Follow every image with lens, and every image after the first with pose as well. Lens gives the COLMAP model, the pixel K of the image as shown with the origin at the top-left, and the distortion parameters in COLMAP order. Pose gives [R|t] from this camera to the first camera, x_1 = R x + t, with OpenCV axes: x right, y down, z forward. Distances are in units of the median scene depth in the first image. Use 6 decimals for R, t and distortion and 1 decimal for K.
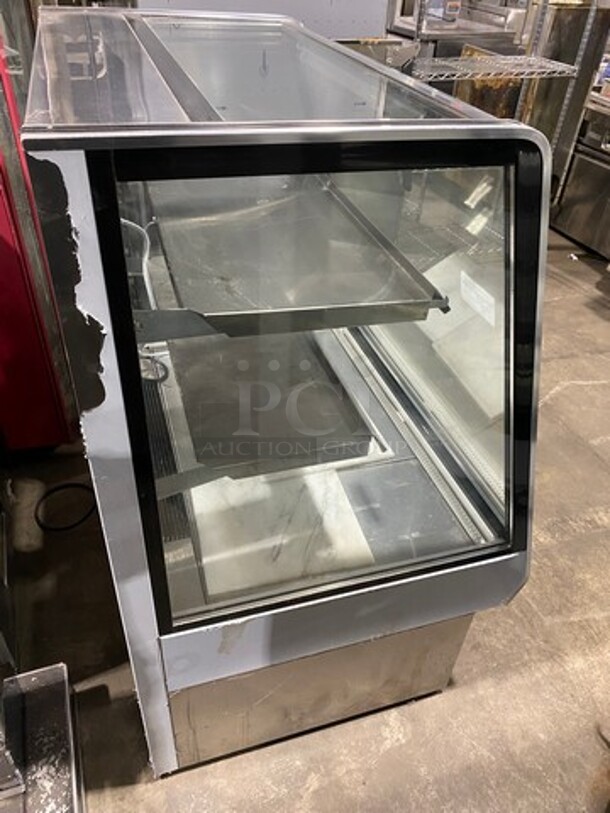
lens RADIAL K [[622.0, 0, 305.0], [0, 622.0, 406.5], [0, 0, 1]] dist [0.001104, 0.000165]
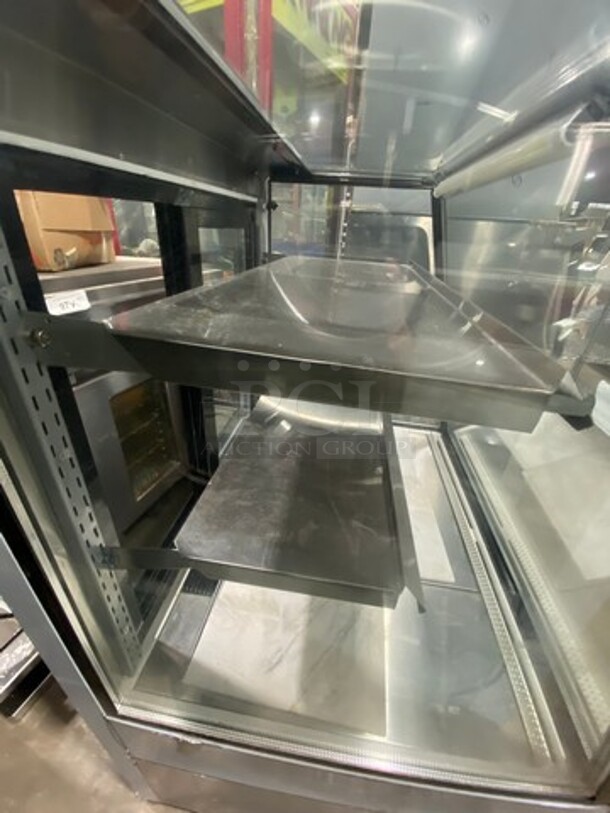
lens RADIAL K [[335.7, 0, 305.0], [0, 335.7, 406.5], [0, 0, 1]] dist [-0.001214, -0.000250]
pose [[0.902967, 0.206705, -0.376728, 0.101786], [-0.269446, 0.955299, -0.121667, -0.061940], [0.334739, 0.211369, 0.918299, 0.540650]]
